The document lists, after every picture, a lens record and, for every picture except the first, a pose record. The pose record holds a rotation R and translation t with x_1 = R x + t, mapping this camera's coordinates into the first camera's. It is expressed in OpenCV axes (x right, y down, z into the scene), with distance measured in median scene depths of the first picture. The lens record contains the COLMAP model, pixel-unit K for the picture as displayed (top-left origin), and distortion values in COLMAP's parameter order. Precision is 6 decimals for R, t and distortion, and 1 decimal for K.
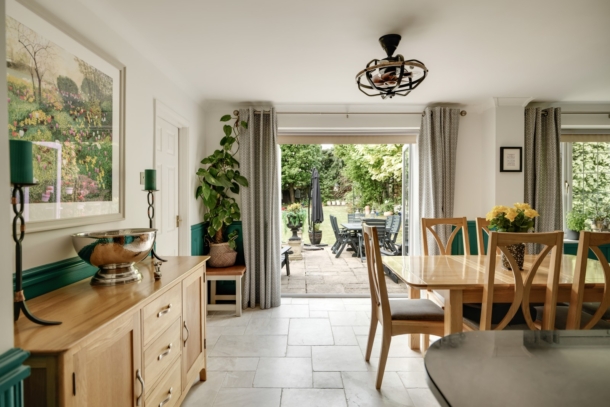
lens RADIAL K [[316.9, 0, 305.8], [0, 316.9, 199.0], [0, 0, 1]] dist [-0.002099, 0.001404]
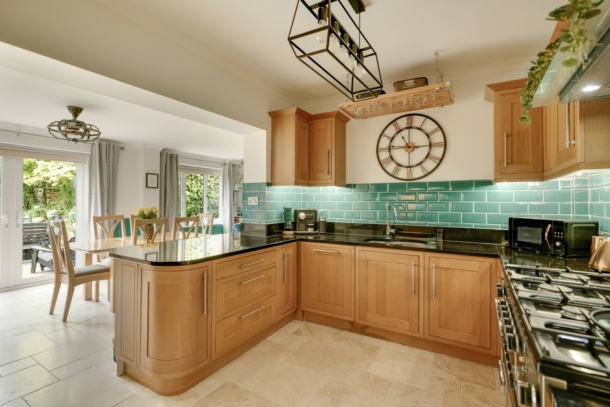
lens RADIAL K [[284.9, 0, 308.4], [0, 284.9, 199.1], [0, 0, 1]] dist [-0.003988, 0.000132]
pose [[0.509996, 0.011476, 0.860100, -0.163718], [0.002692, 0.999885, -0.014937, 0.000084], [-0.860173, 0.009933, 0.509906, -0.343407]]
